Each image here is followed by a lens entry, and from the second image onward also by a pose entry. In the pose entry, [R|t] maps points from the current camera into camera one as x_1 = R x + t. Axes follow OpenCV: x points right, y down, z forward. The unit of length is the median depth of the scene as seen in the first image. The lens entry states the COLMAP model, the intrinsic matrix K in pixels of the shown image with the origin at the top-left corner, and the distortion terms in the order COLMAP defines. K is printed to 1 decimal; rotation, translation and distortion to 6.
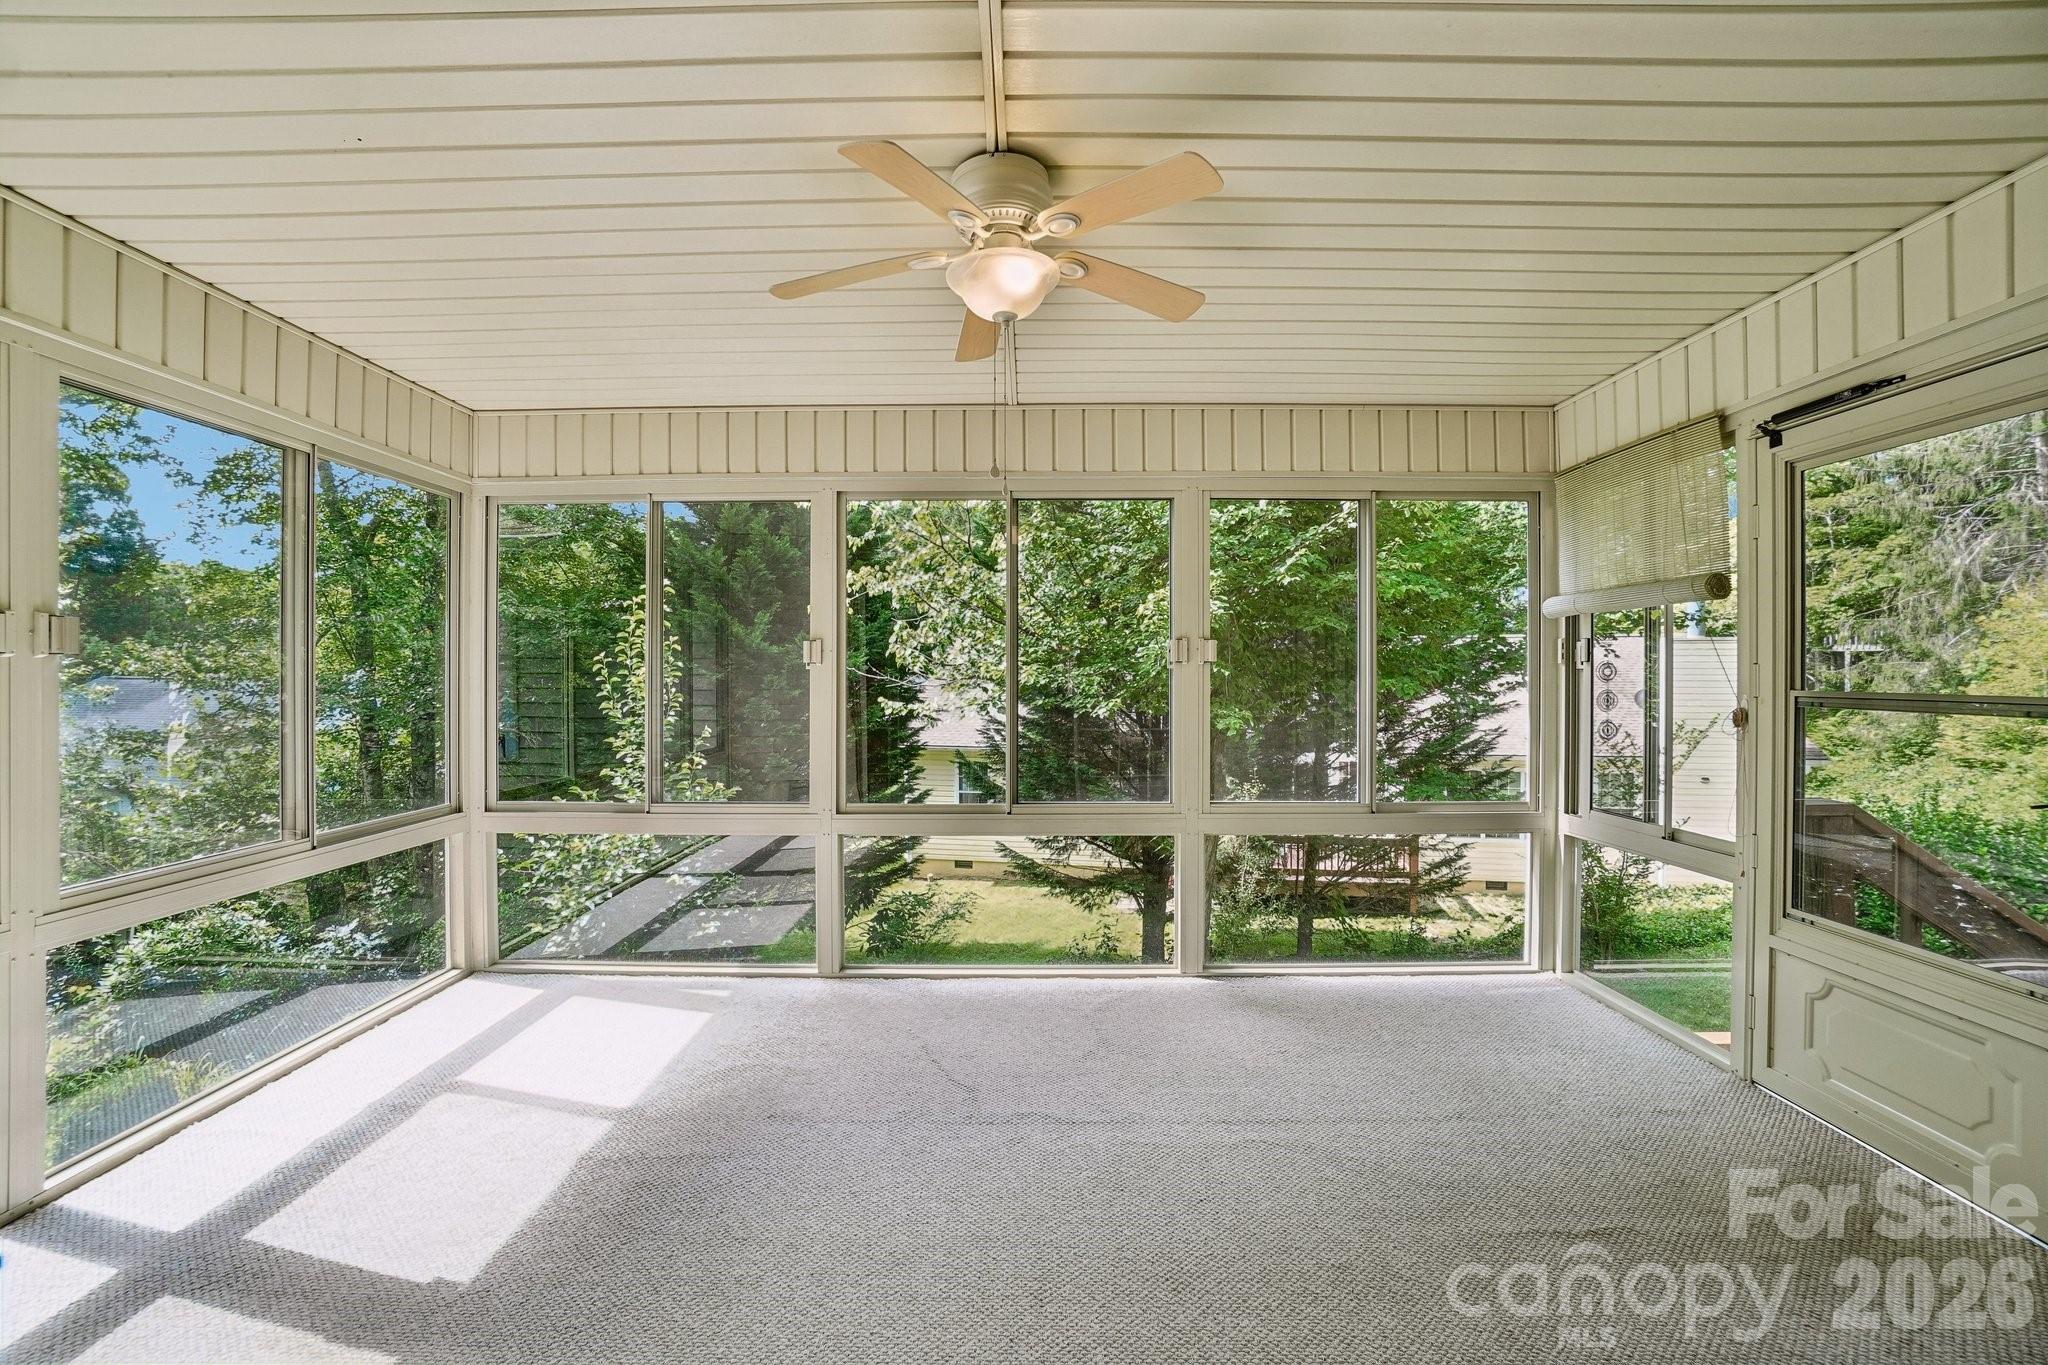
lens RADIAL K [[921.6, 0, 1016.2], [0, 921.6, 670.0], [0, 0, 1]] dist [-0.064617, 0.023560]
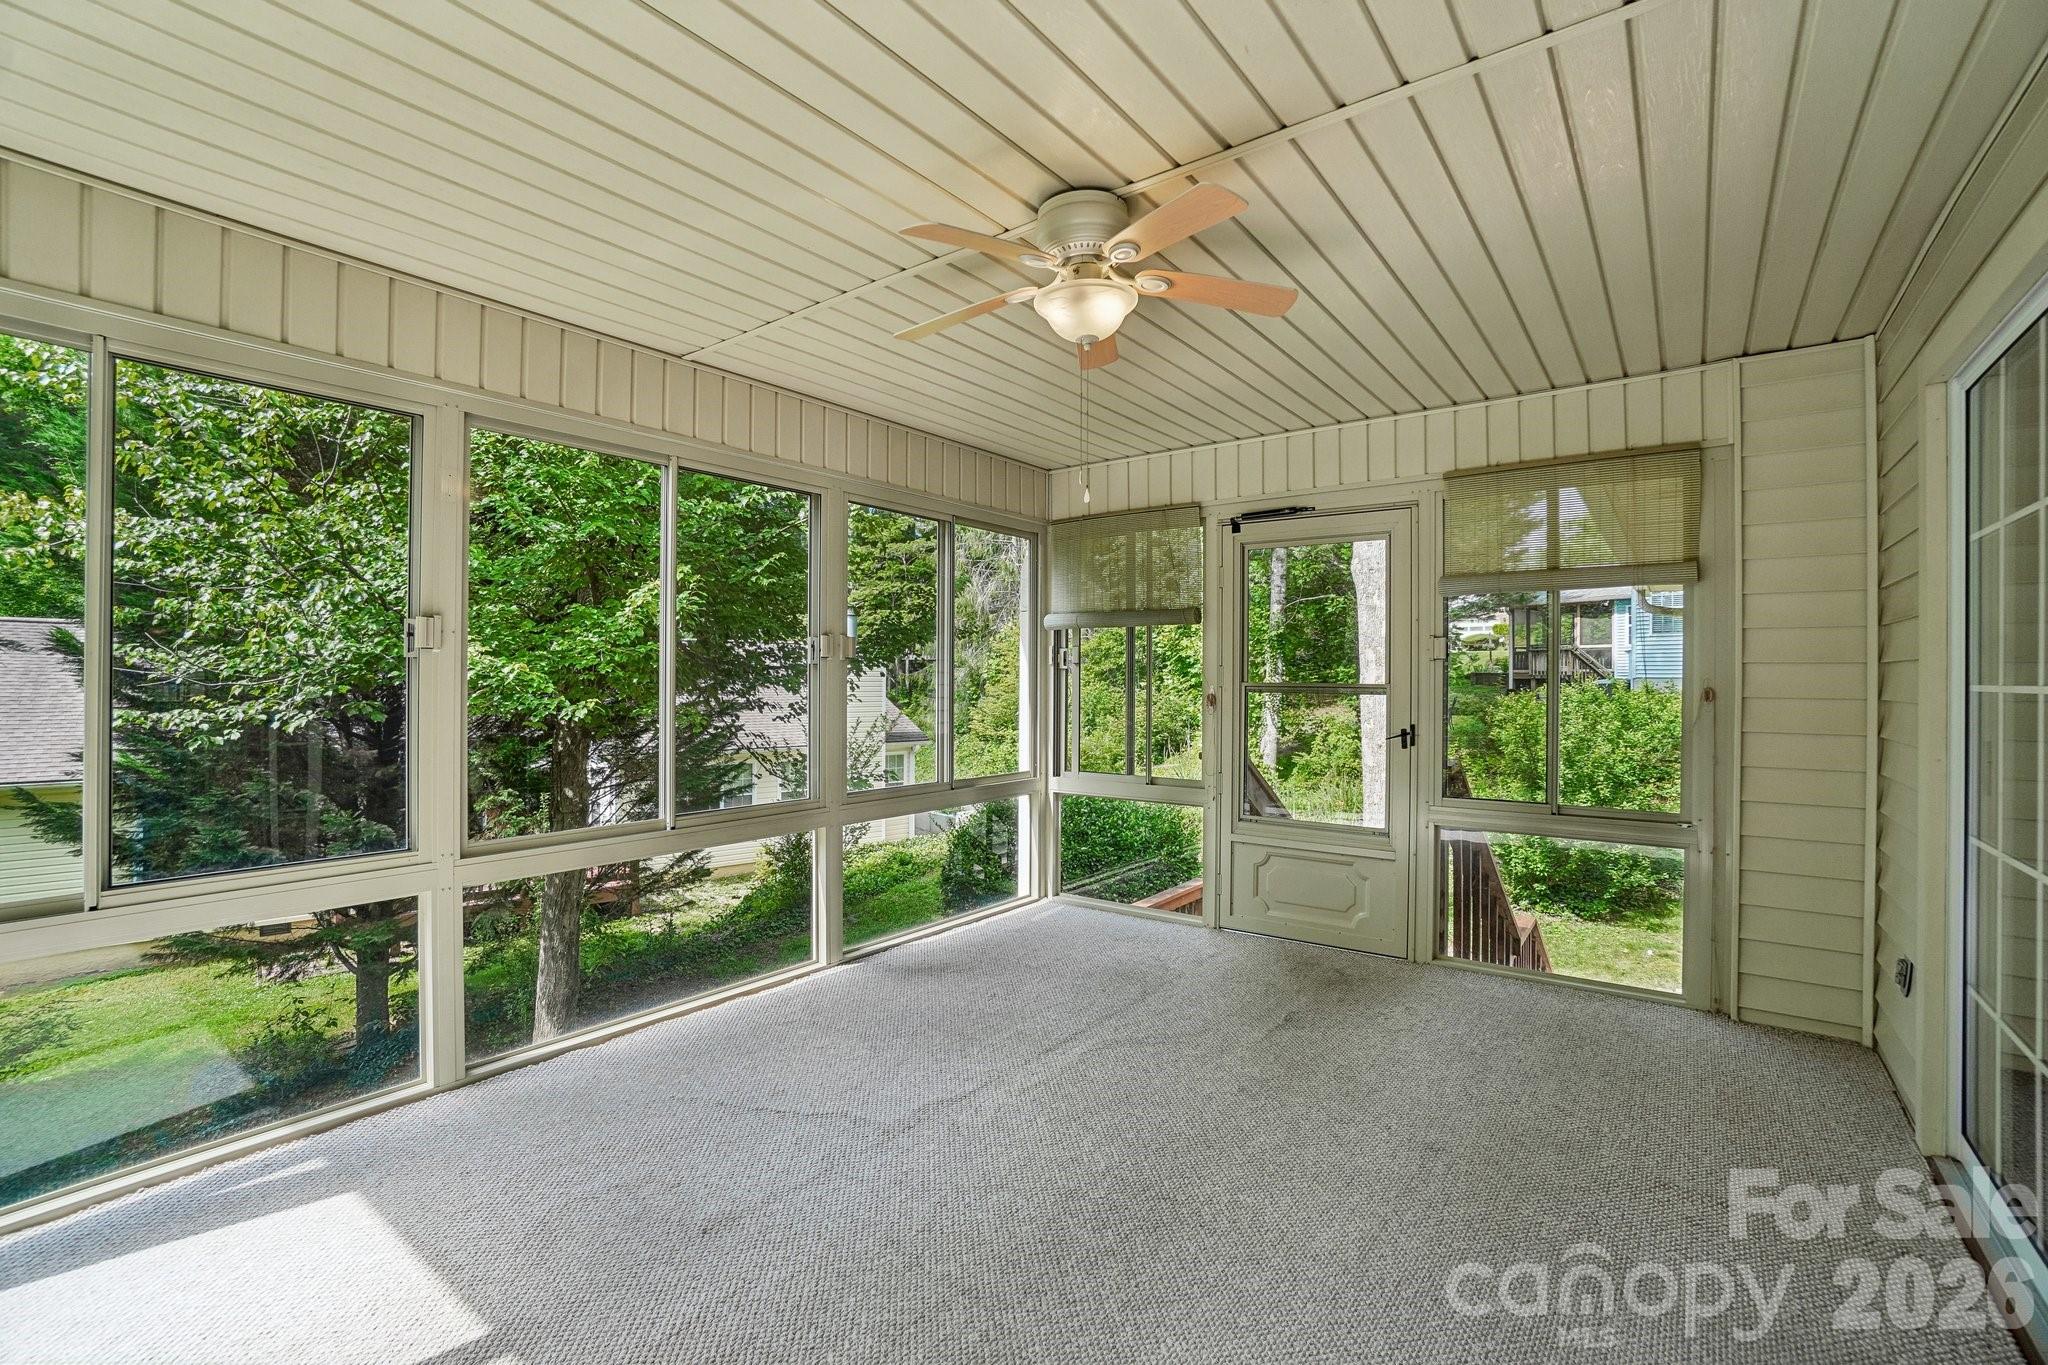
lens RADIAL K [[921.6, 0, 1016.2], [0, 921.6, 670.0], [0, 0, 1]] dist [-0.064617, 0.023560]
pose [[0.589699, 0.010446, 0.807556, -0.528092], [-0.007066, 0.999945, -0.007774, 0.011671], [-0.807592, -0.001122, 0.589740, 0.237535]]
